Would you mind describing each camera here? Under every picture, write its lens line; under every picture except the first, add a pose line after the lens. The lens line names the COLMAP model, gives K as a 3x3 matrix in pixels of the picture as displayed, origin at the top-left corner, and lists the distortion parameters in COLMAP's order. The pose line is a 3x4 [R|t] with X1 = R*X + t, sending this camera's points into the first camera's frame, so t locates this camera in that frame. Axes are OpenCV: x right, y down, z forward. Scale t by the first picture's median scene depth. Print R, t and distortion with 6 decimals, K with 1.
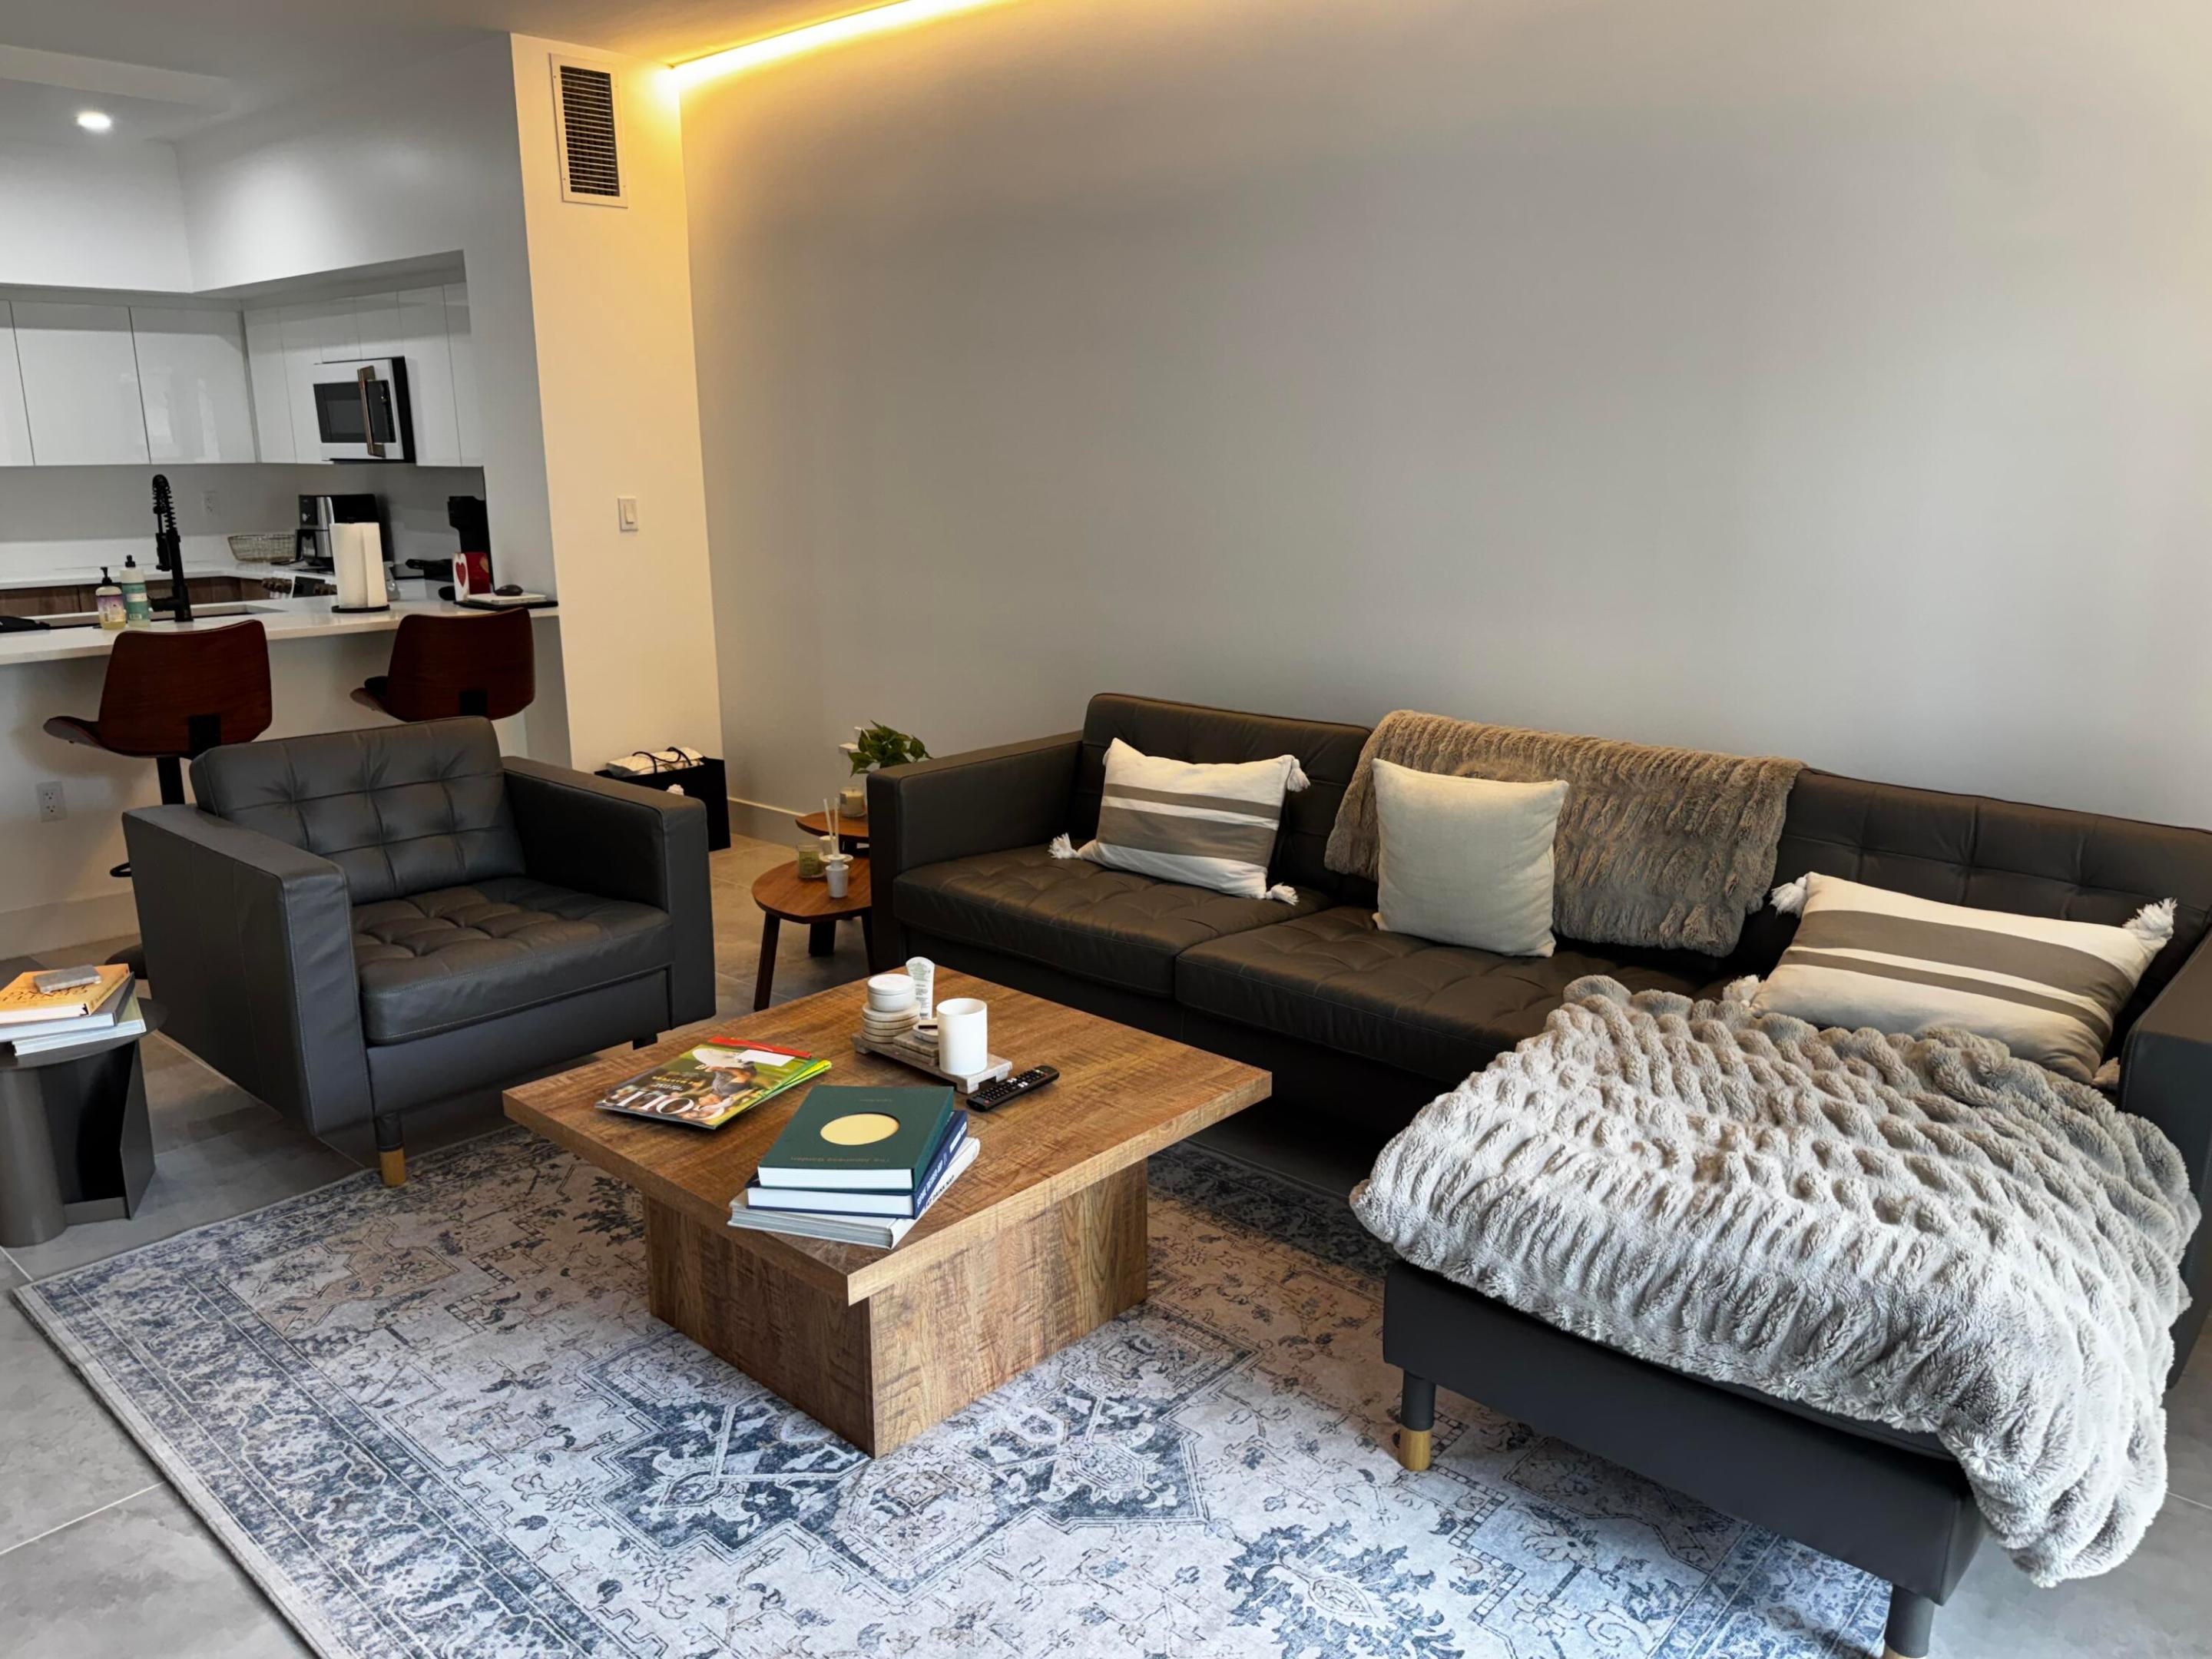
lens RADIAL K [[1629.1, 0, 1121.7], [0, 1629.1, 835.1], [0, 0, 1]] dist [0.034753, -0.059387]
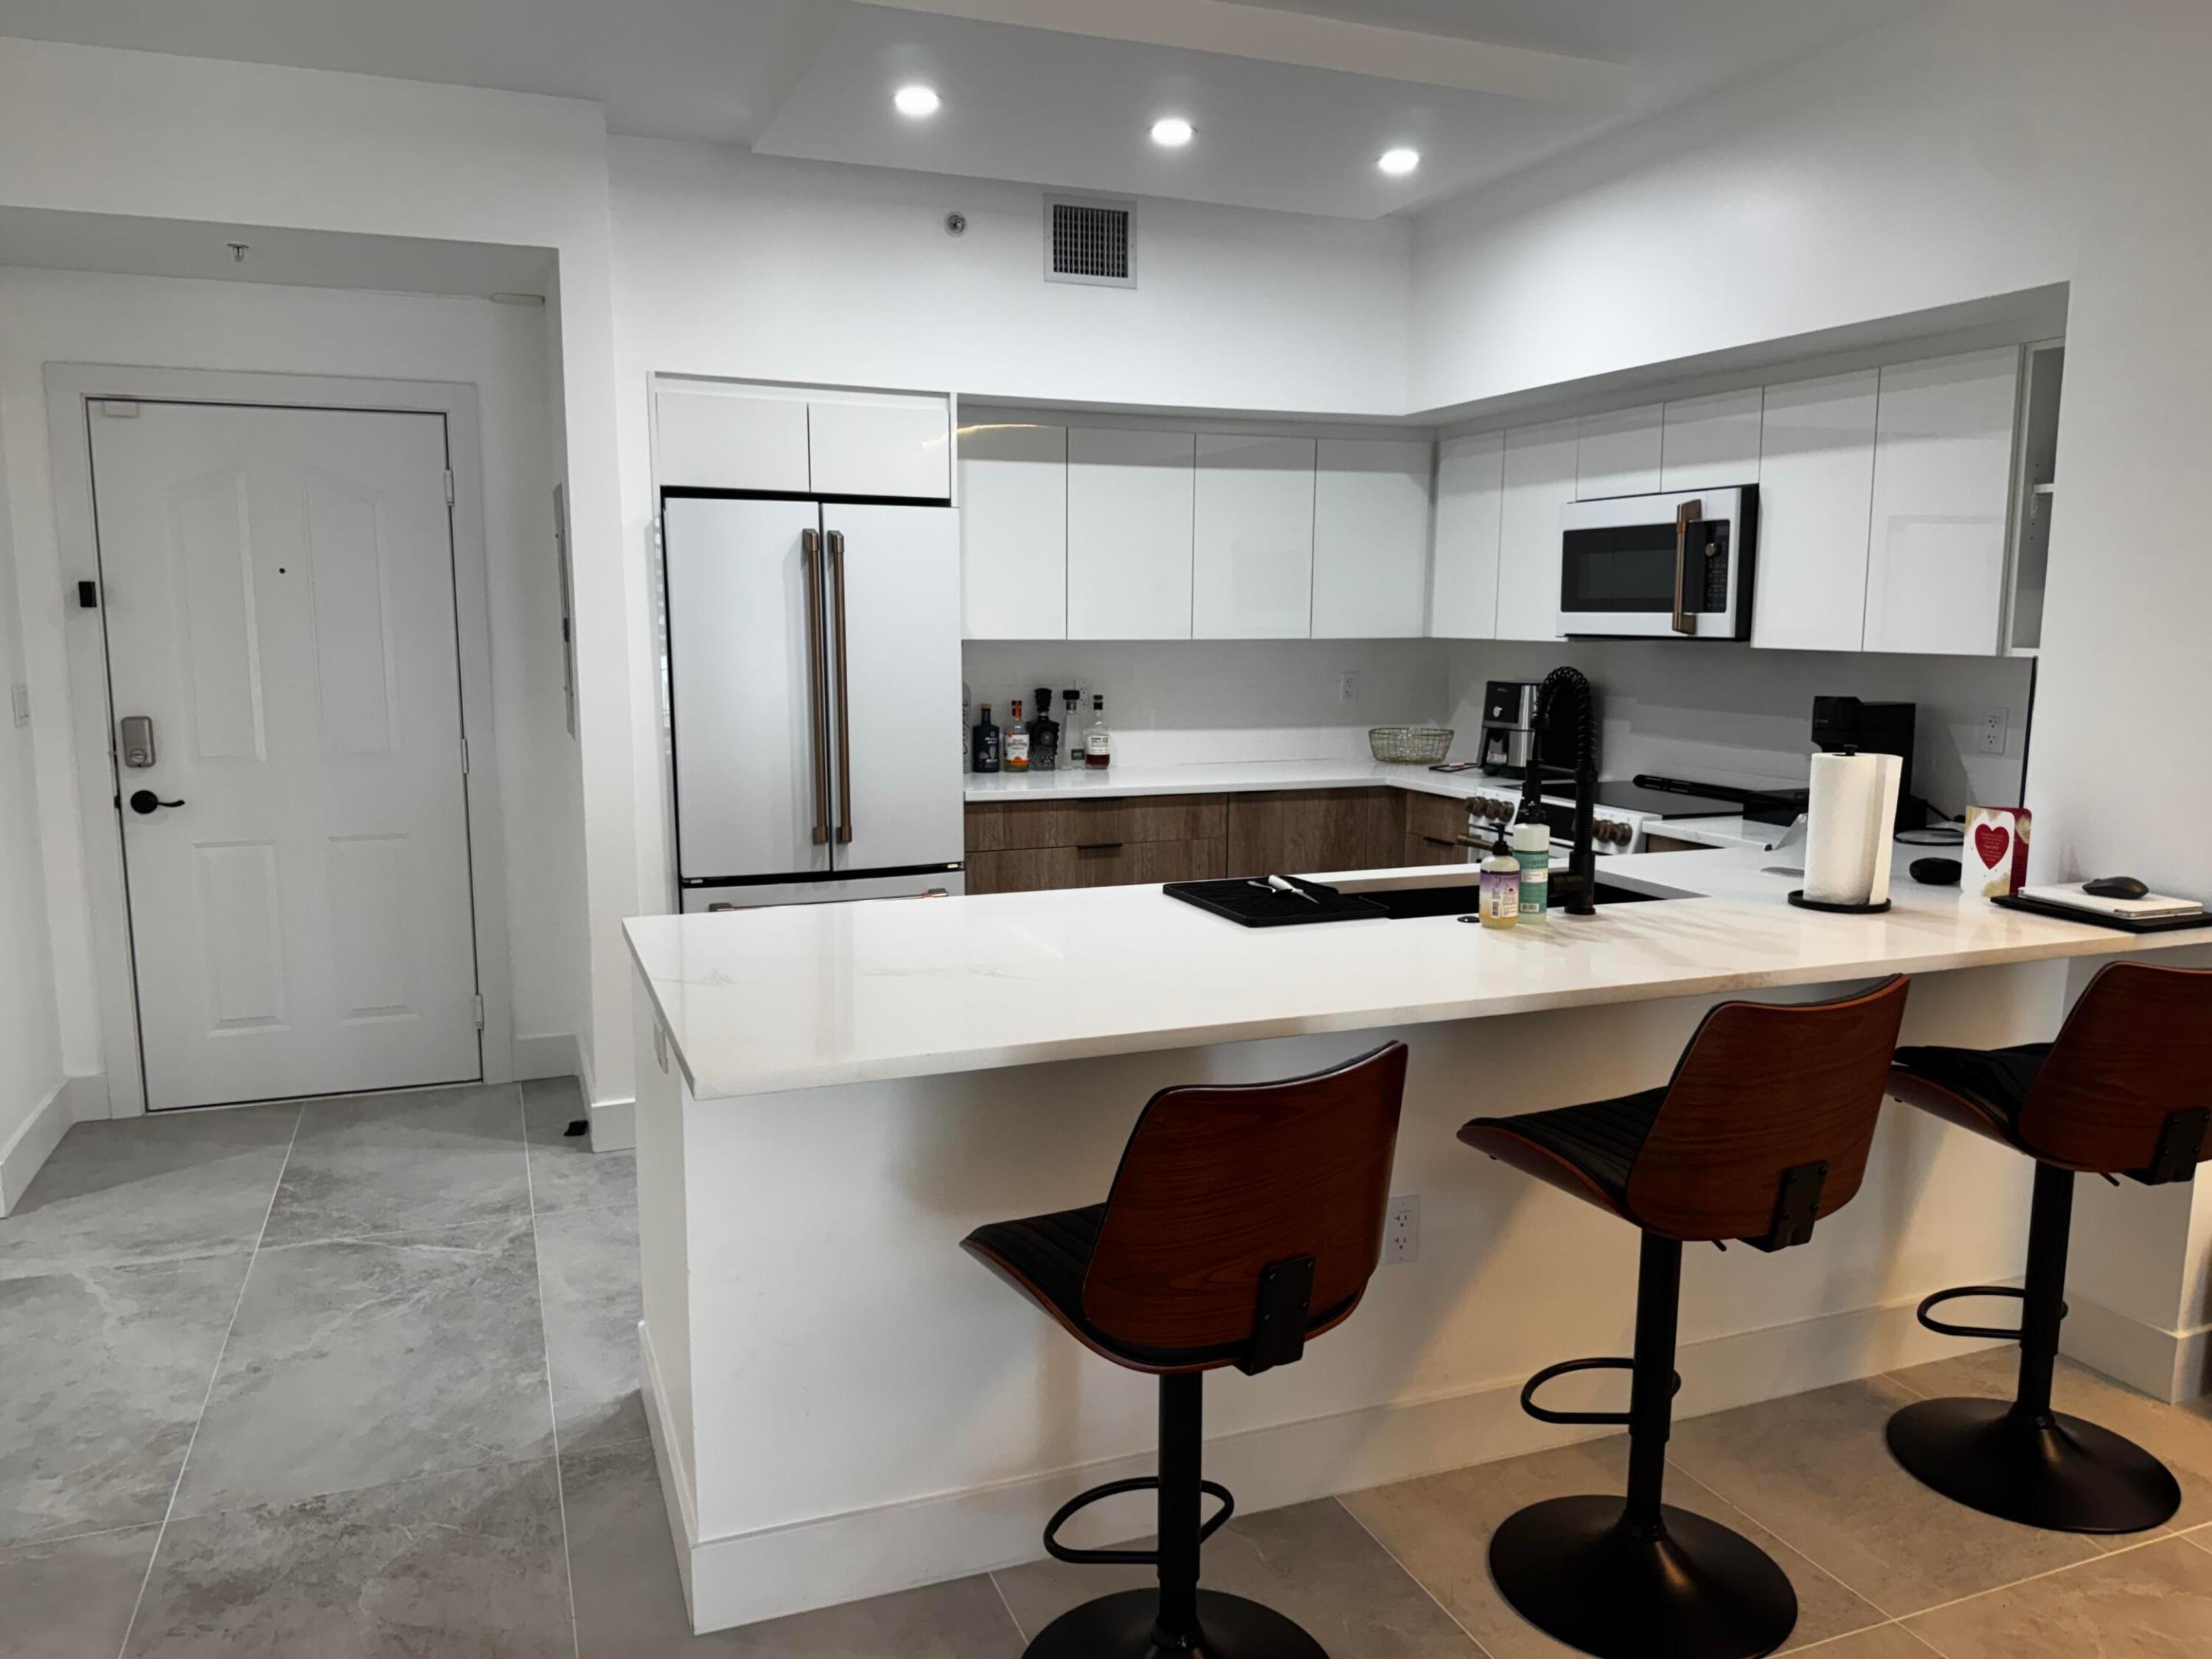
lens RADIAL K [[1595.7, 0, 1104.7], [0, 1595.7, 858.2], [0, 0, 1]] dist [0.088078, -0.095918]
pose [[0.889397, 0.077651, -0.450493, -0.846837], [-0.113867, 0.992038, -0.053810, -0.180591], [0.442728, 0.099155, 0.891157, 0.737063]]
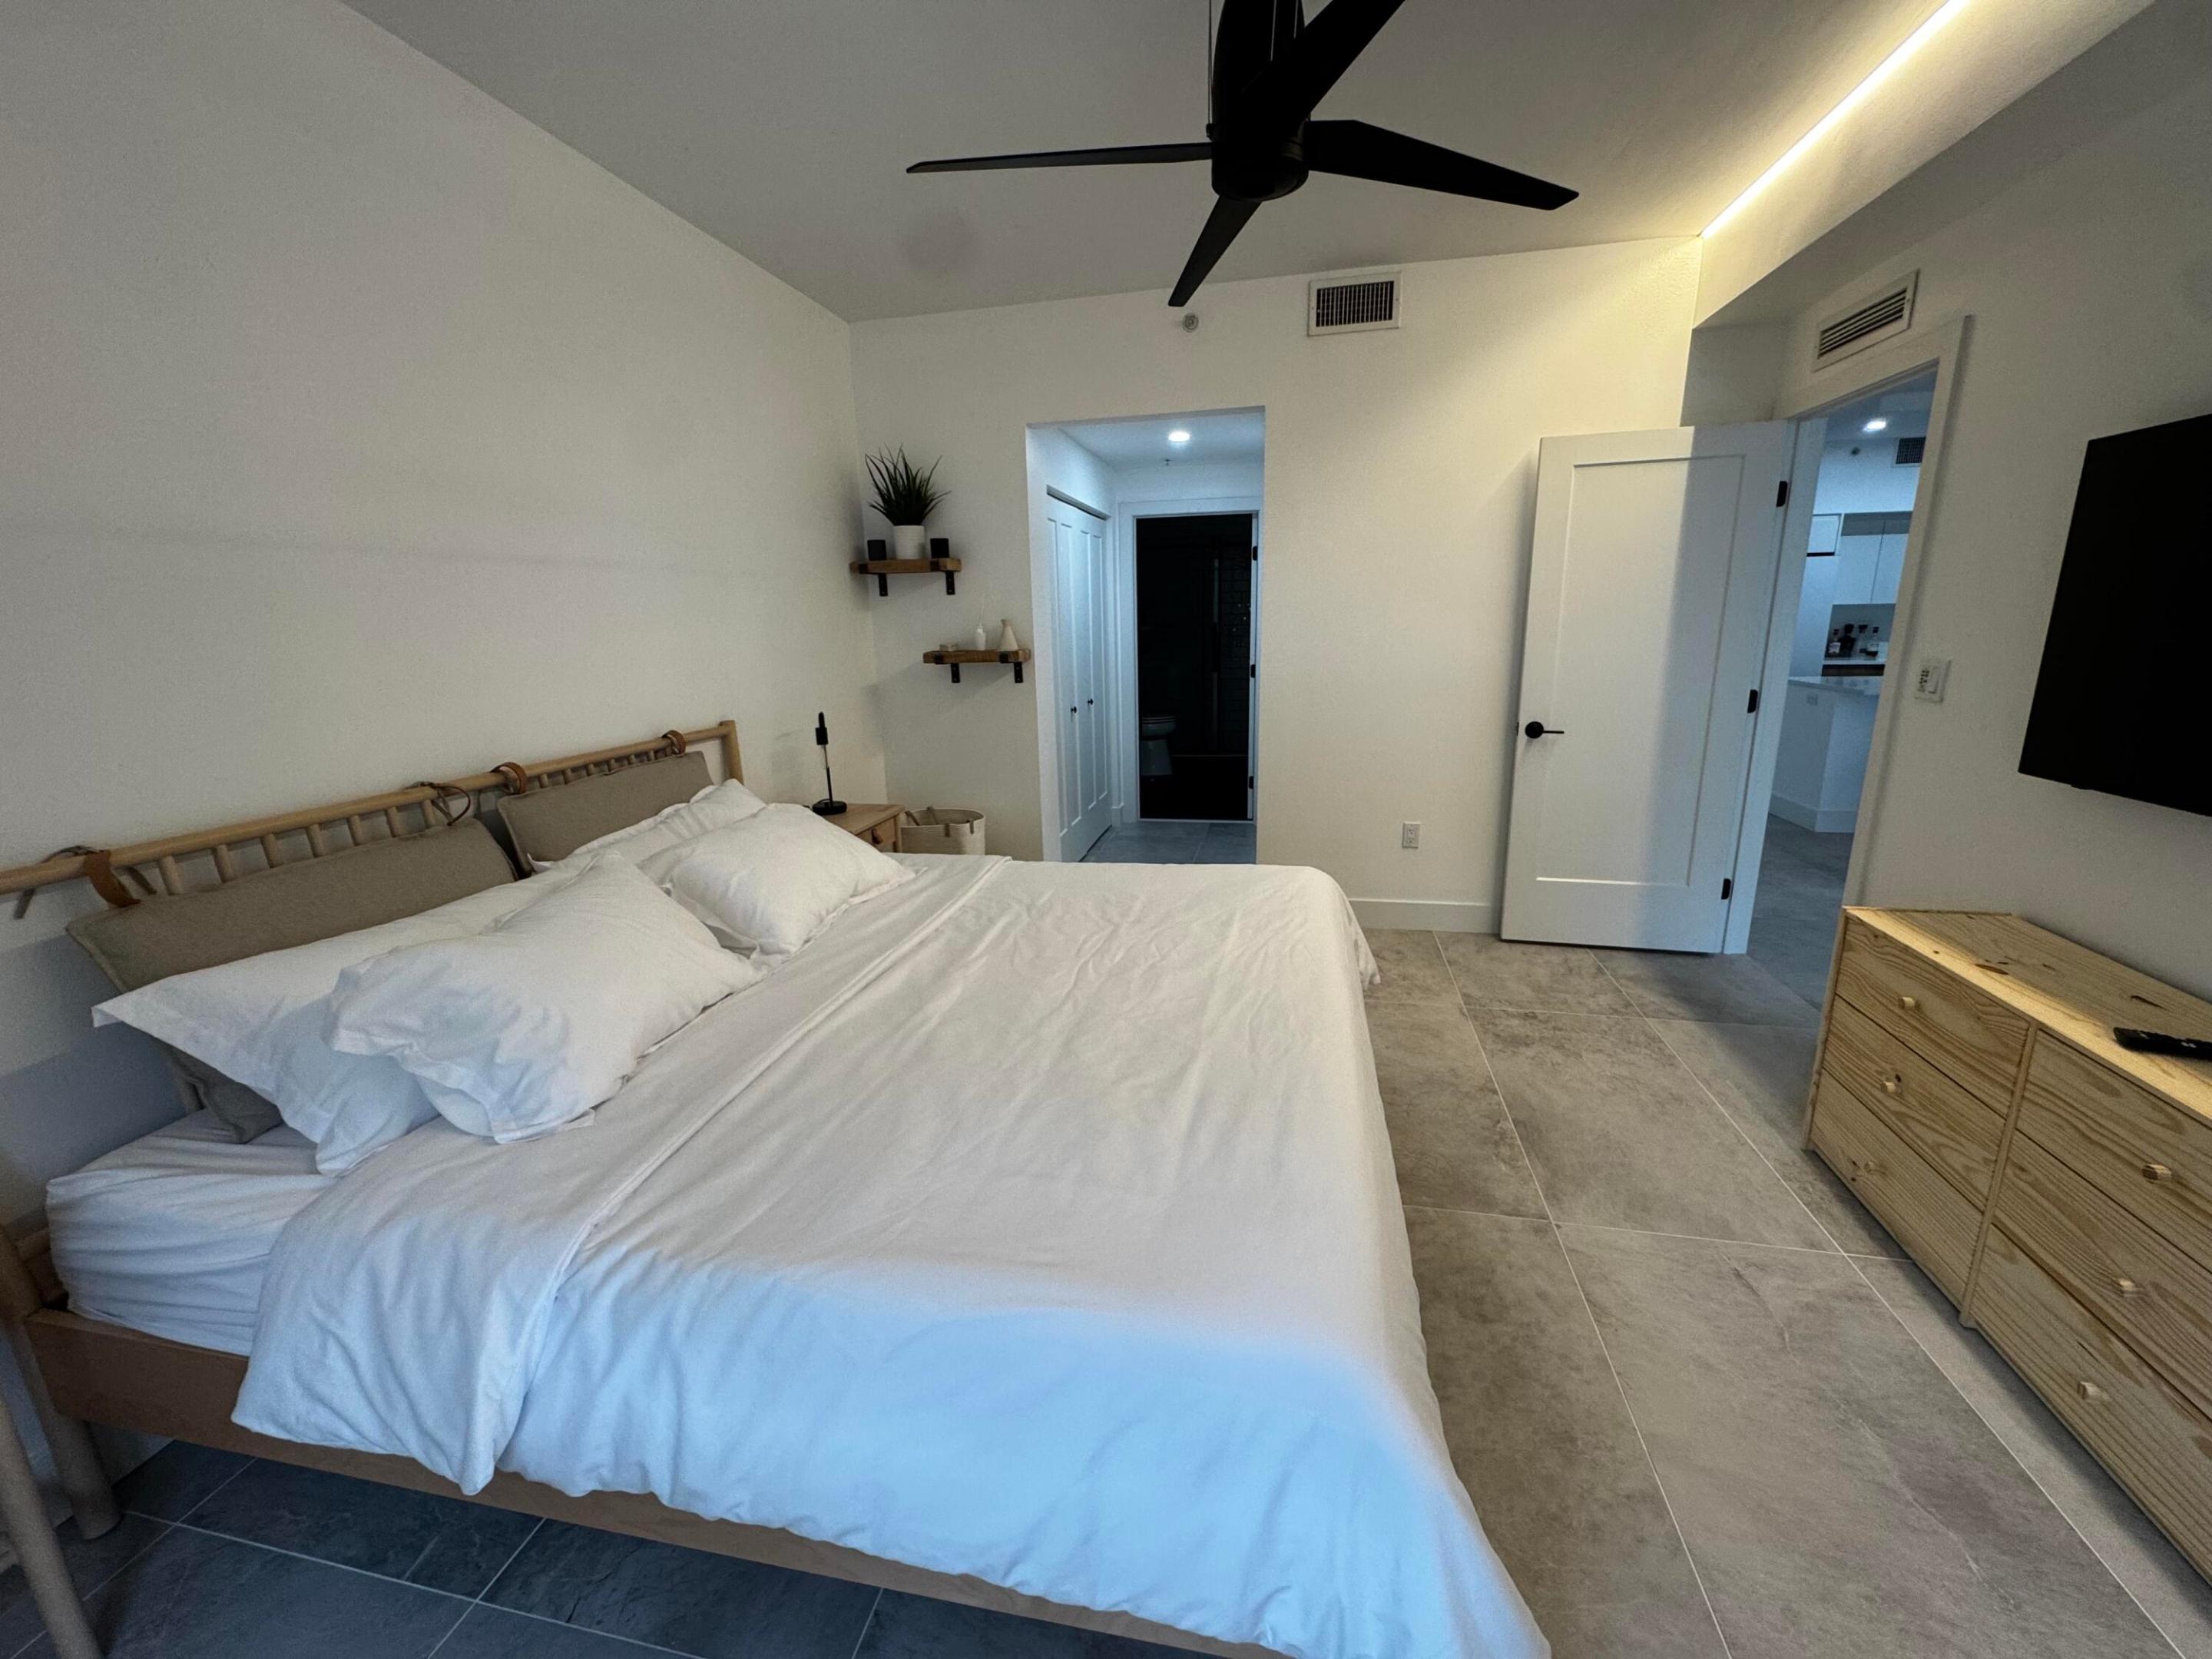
lens RADIAL K [[881.4, 0, 1106.0], [0, 881.4, 829.5], [0, 0, 1]] dist [-0.000482, -0.000059]
pose [[0.486029, 0.197403, -0.851357, -0.470996], [-0.186631, 0.975128, 0.119557, 0.245305], [0.853783, 0.100782, 0.510782, -0.899403]]
